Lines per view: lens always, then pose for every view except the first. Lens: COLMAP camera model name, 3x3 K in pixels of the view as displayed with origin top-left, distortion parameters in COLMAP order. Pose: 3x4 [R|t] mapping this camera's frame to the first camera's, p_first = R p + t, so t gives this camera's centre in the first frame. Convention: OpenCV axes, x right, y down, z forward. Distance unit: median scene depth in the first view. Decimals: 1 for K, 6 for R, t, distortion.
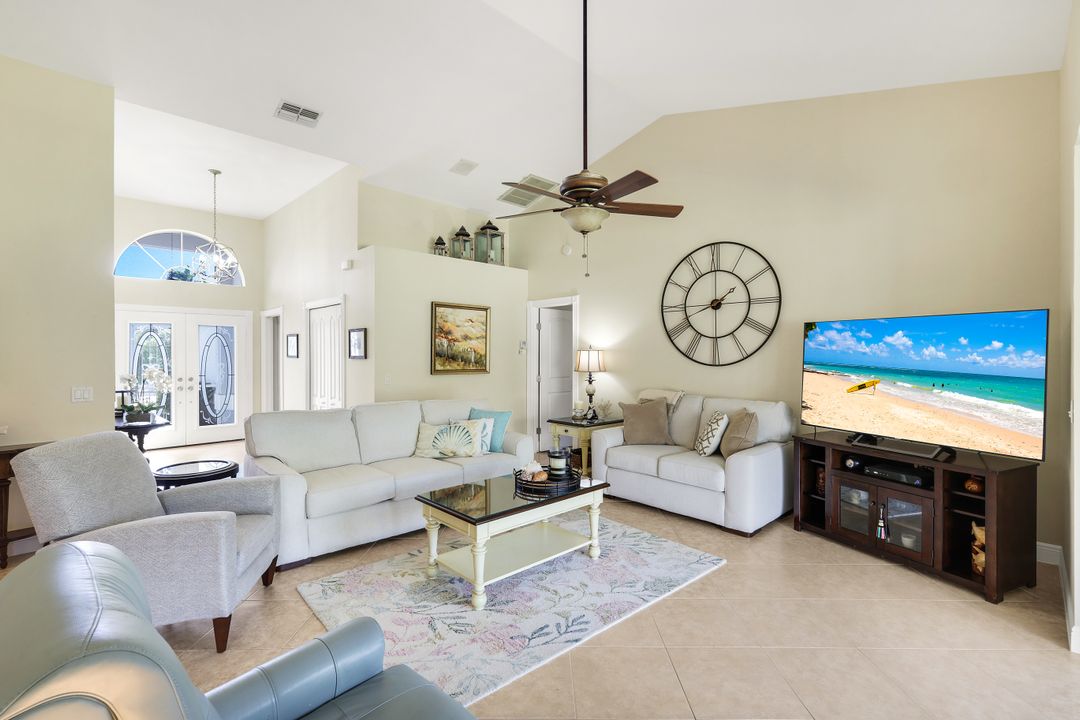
lens RADIAL K [[483.6, 0, 543.8], [0, 483.6, 355.5], [0, 0, 1]] dist [0.002773, 0.000300]
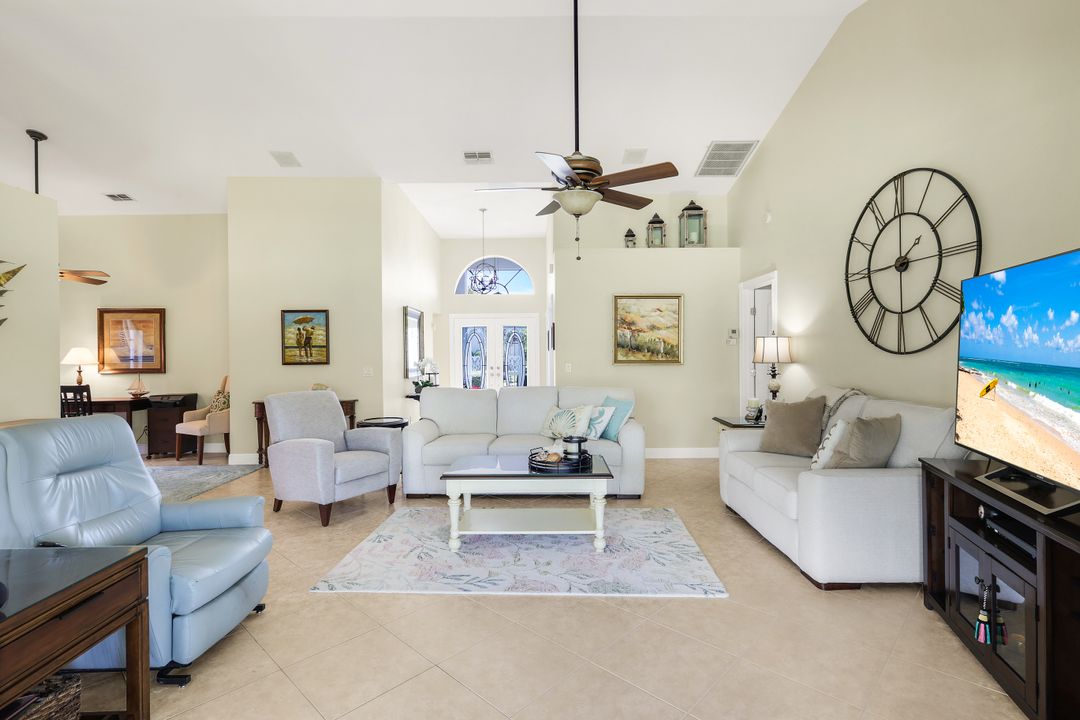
lens RADIAL K [[512.8, 0, 545.5], [0, 512.8, 354.6], [0, 0, 1]] dist [0.000163, 0.000219]
pose [[0.722786, -0.004298, -0.691059, 0.501013], [0.006950, 0.999975, 0.001050, 0.018588], [0.691037, -0.005562, 0.722798, 0.128997]]
